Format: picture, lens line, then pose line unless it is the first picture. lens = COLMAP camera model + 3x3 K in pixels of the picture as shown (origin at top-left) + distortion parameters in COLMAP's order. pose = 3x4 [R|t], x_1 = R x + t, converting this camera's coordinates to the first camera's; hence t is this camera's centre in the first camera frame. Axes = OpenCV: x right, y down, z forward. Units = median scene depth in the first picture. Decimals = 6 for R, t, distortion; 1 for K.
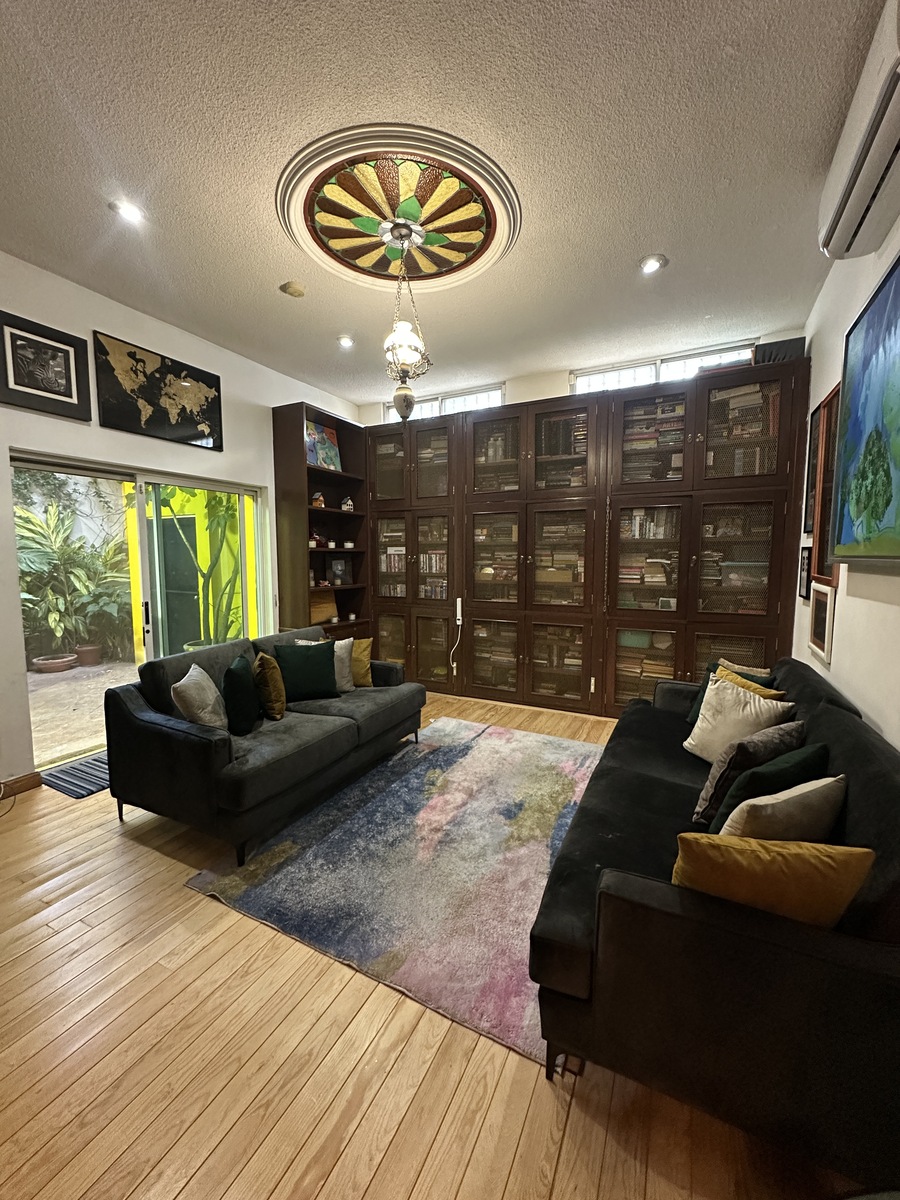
lens RADIAL K [[479.4, 0, 450.6], [0, 479.4, 600.0], [0, 0, 1]] dist [-0.002116, 0.000736]
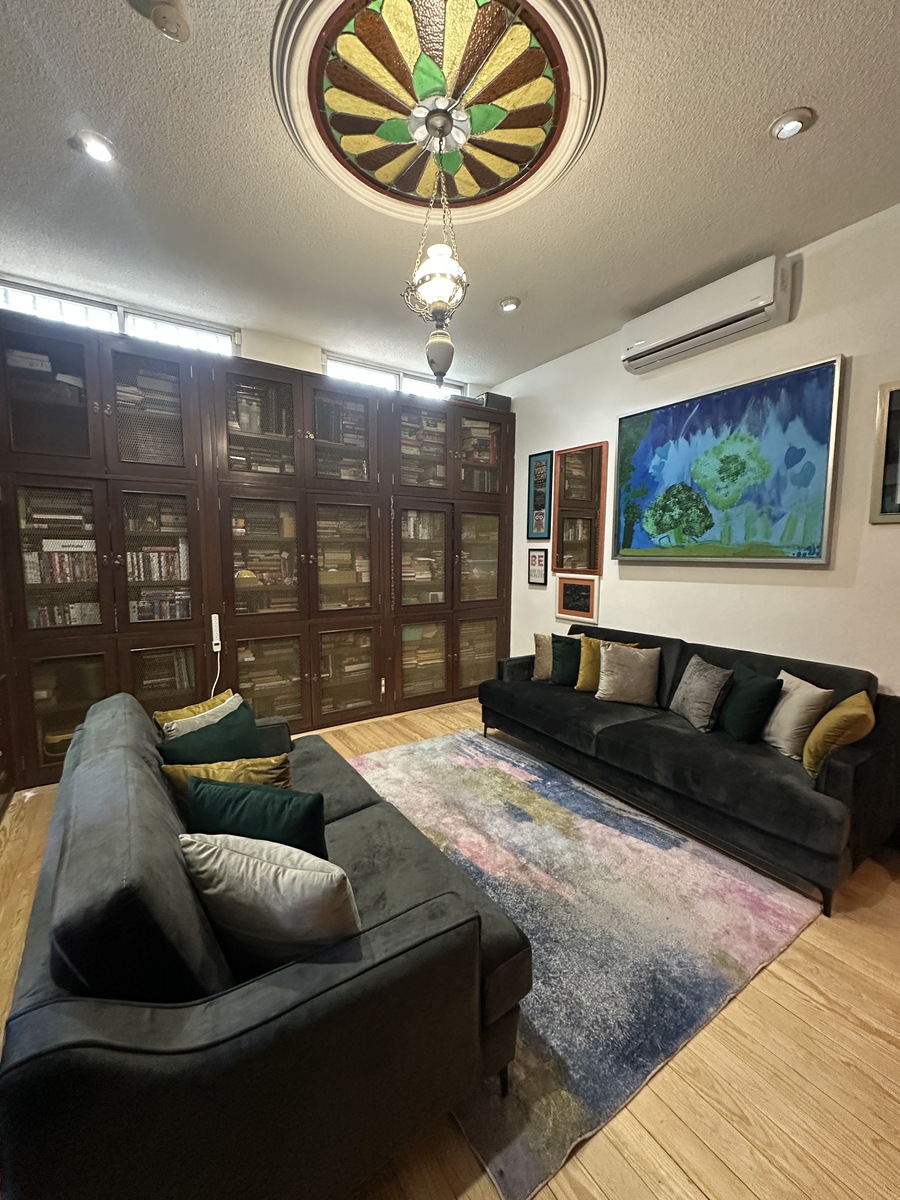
lens RADIAL K [[479.4, 0, 450.9], [0, 479.4, 600.4], [0, 0, 1]] dist [-0.002116, 0.000736]
pose [[0.489042, -0.085348, 0.868074, -0.496736], [0.078335, 0.995477, 0.053743, -0.041344], [-0.868735, 0.041718, 0.493517, 0.400285]]
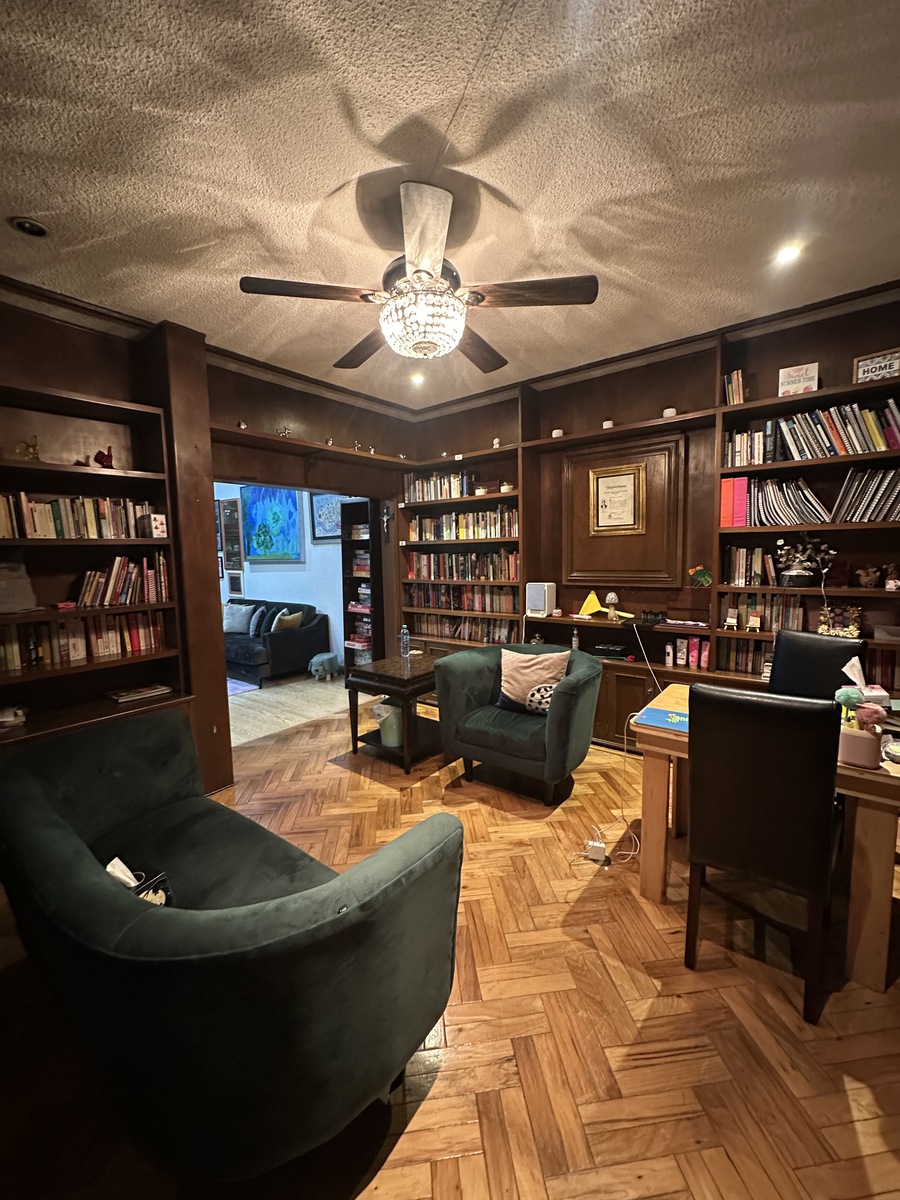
lens RADIAL K [[479.4, 0, 450.2], [0, 479.4, 603.4], [0, 0, 1]] dist [-0.002116, 0.000736]
pose [[0.193336, -0.107482, 0.975228, -1.077255], [0.116046, 0.989509, 0.086050, 0.037699], [-0.974246, 0.096535, 0.203780, -0.463300]]
